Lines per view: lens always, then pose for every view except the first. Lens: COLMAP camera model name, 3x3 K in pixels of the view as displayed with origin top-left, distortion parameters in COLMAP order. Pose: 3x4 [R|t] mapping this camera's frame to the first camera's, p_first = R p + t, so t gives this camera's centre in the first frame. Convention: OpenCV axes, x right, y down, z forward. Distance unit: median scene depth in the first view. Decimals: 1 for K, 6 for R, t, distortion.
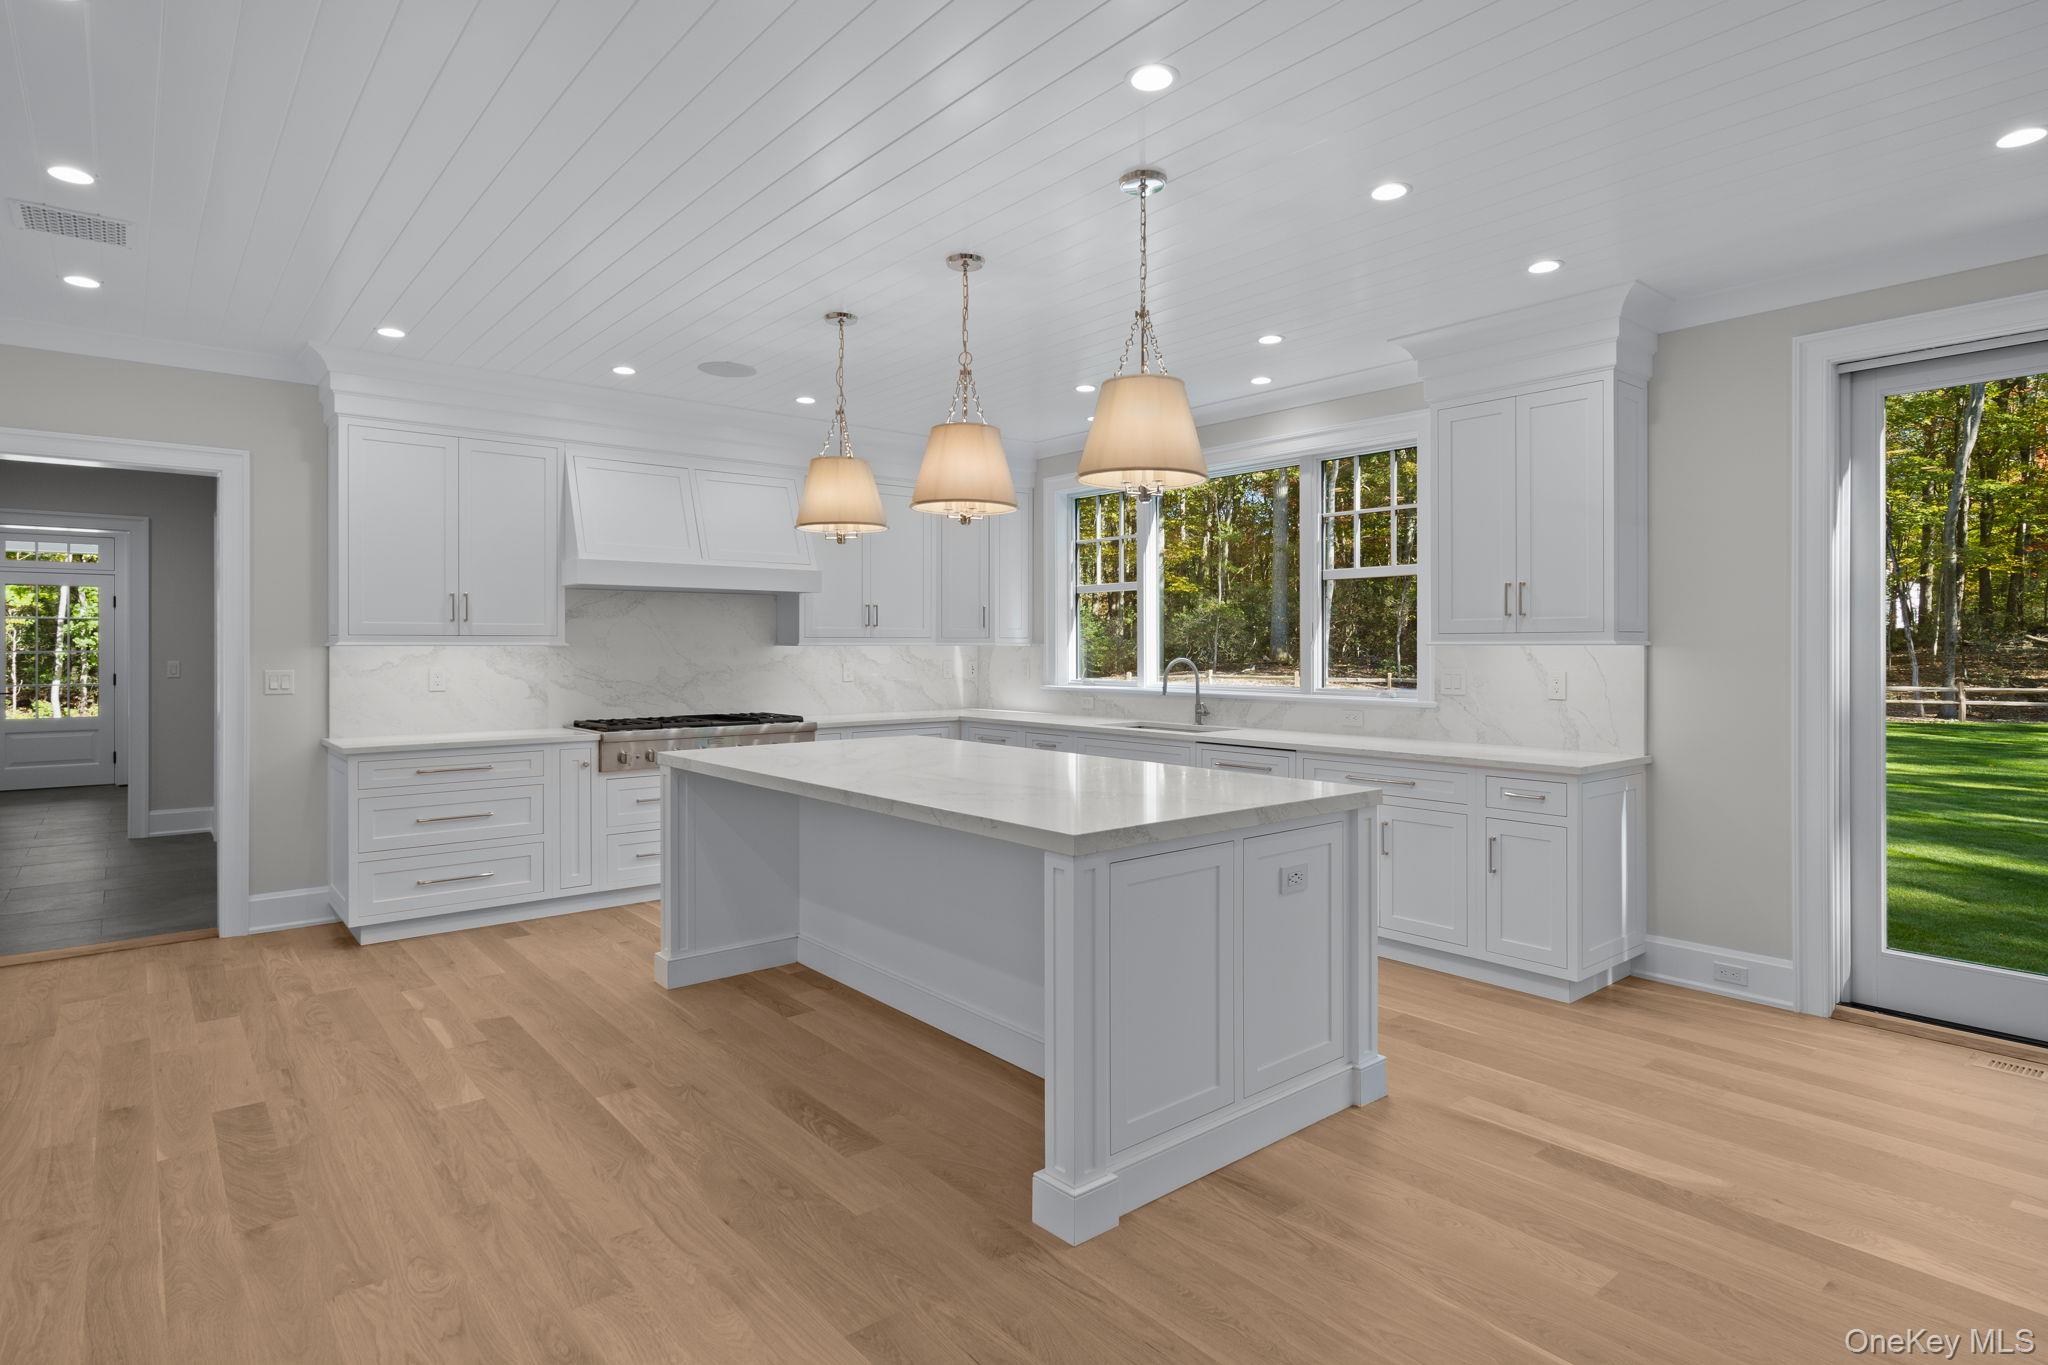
lens RADIAL K [[1082.9, 0, 1023.6], [0, 1082.9, 642.3], [0, 0, 1]] dist [-0.004880, 0.000783]
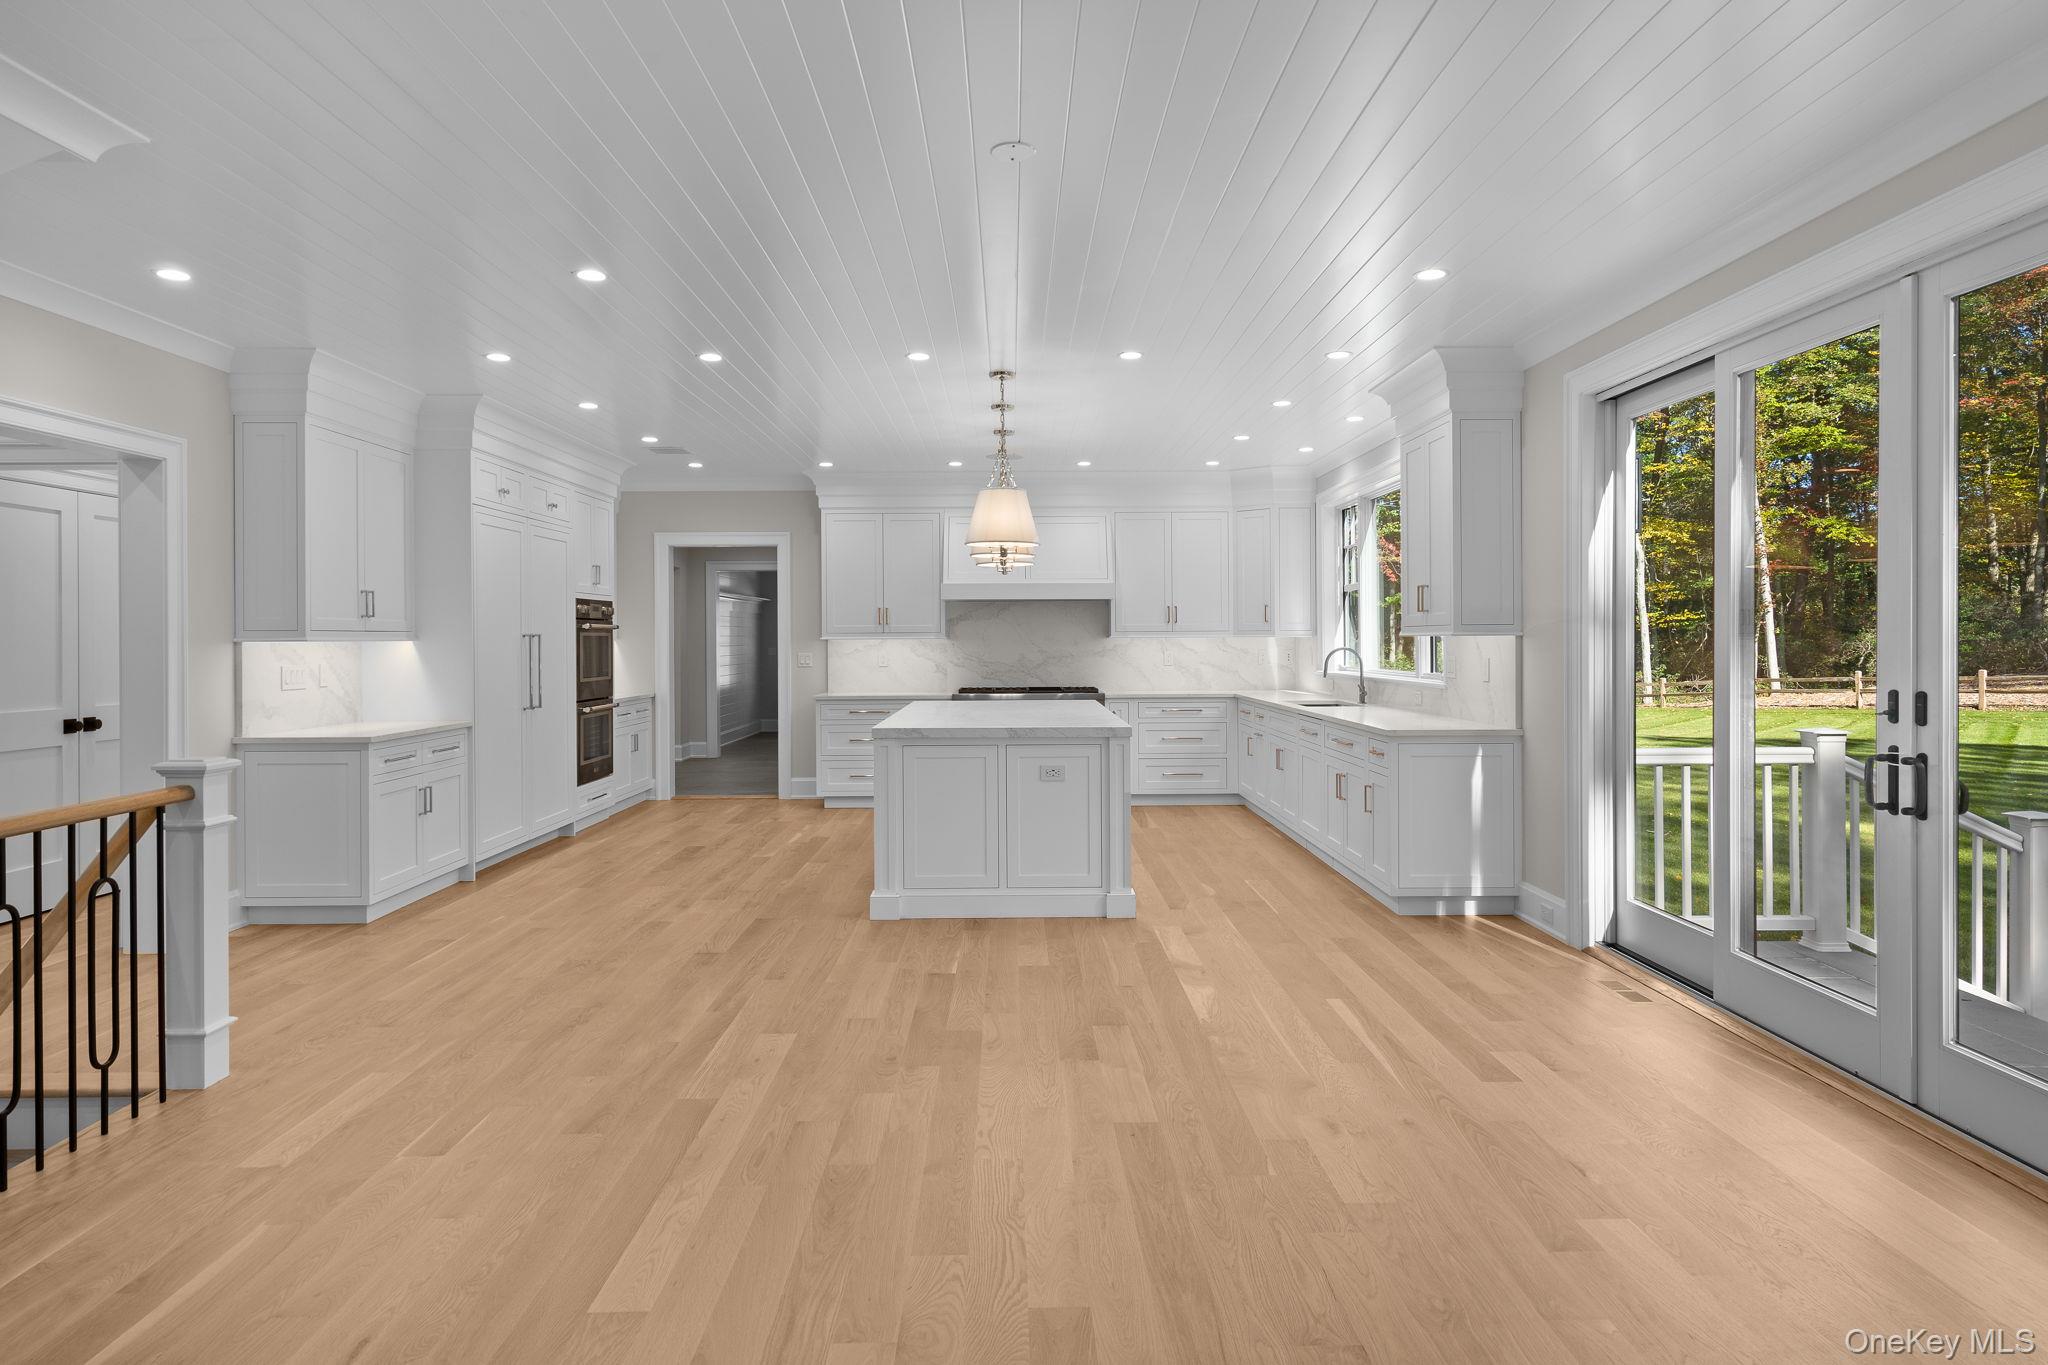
lens RADIAL K [[1143.8, 0, 1013.8], [0, 1143.8, 643.5], [0, 0, 1]] dist [0.002811, -0.000373]
pose [[0.783736, -0.002102, -0.621090, 0.963213], [0.007454, 0.999954, 0.006022, 0.000616], [0.621049, -0.009349, 0.783716, -0.337656]]
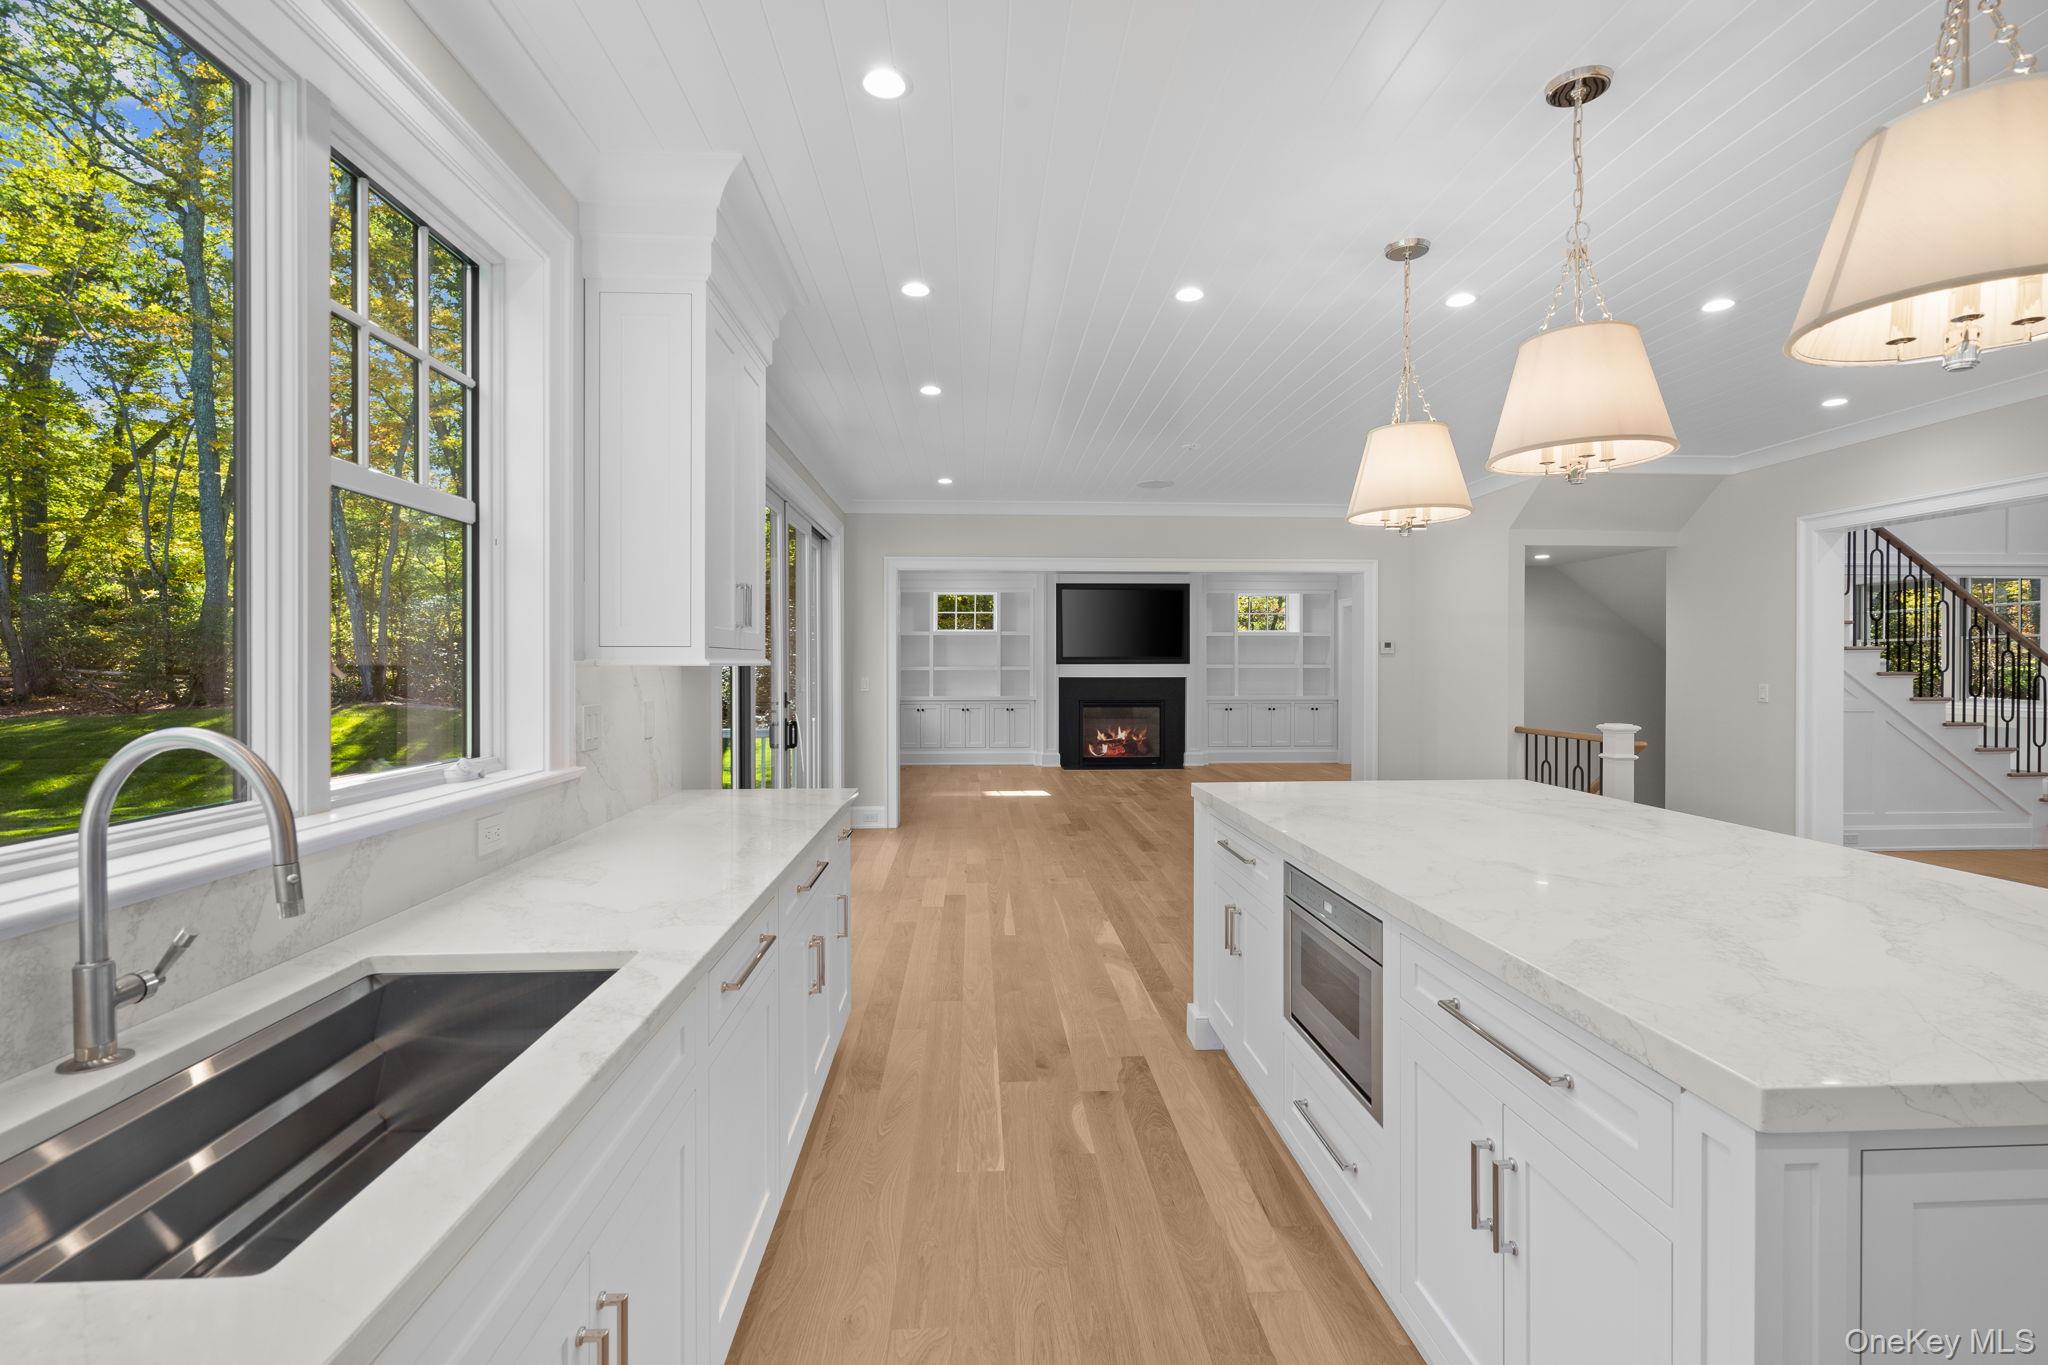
lens RADIAL K [[949.3, 0, 1029.6], [0, 949.3, 668.6], [0, 0, 1]] dist [-0.054998, -0.000016]
pose [[-0.808090, -0.002139, 0.589055, -0.109760], [-0.001199, 0.999997, 0.001988, 0.003930], [-0.589058, 0.000900, -0.808091, 1.500527]]
